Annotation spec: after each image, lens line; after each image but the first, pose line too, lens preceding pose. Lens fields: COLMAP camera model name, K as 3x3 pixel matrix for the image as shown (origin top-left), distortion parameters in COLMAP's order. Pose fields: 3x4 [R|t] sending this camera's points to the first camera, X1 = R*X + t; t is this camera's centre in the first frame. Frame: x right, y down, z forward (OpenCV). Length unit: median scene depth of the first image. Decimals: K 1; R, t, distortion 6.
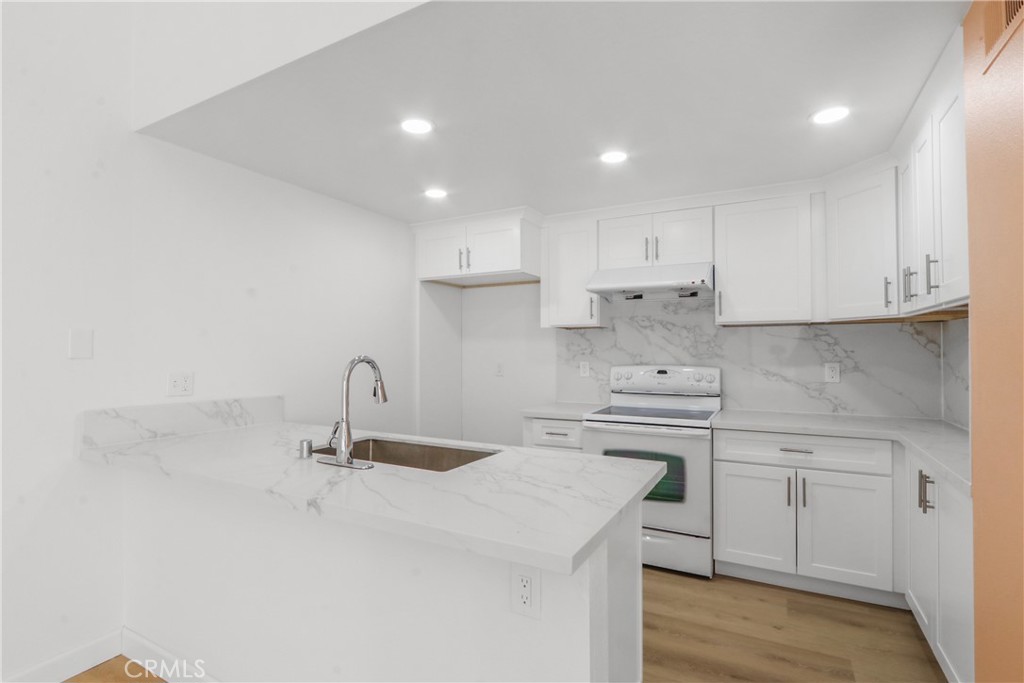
lens RADIAL K [[474.7, 0, 507.3], [0, 474.7, 343.8], [0, 0, 1]] dist [-0.014334, 0.000822]
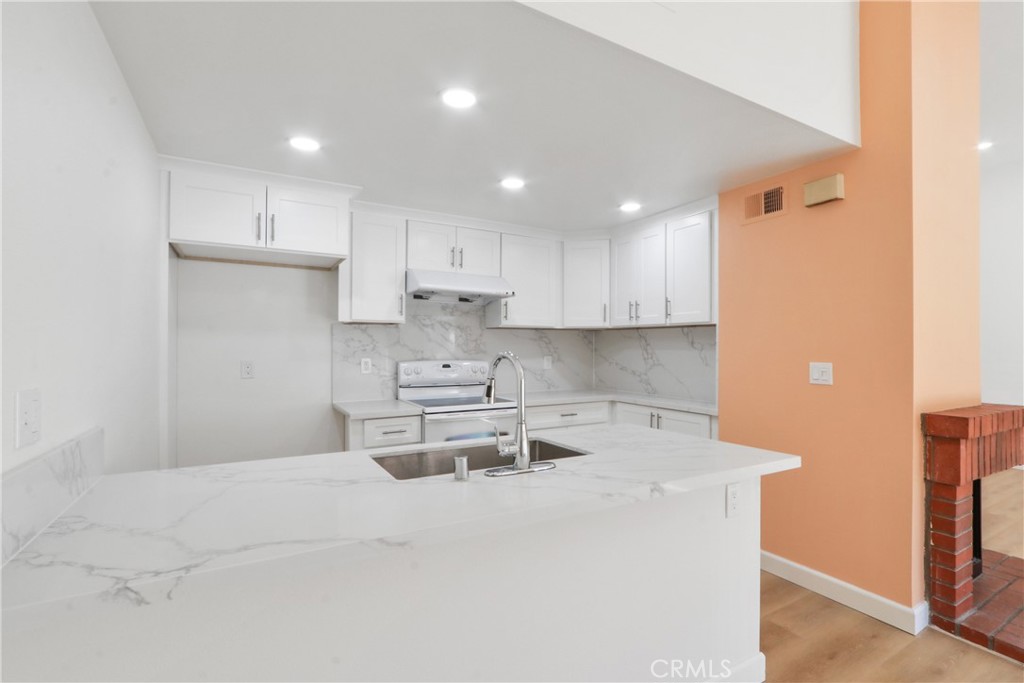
lens RADIAL K [[474.7, 0, 506.7], [0, 474.7, 343.8], [0, 0, 1]] dist [-0.014334, 0.000822]
pose [[0.540054, 0.011082, 0.841557, -0.554610], [-0.014517, 0.999887, -0.003851, 0.008533], [-0.841505, -0.010138, 0.540154, 0.264978]]
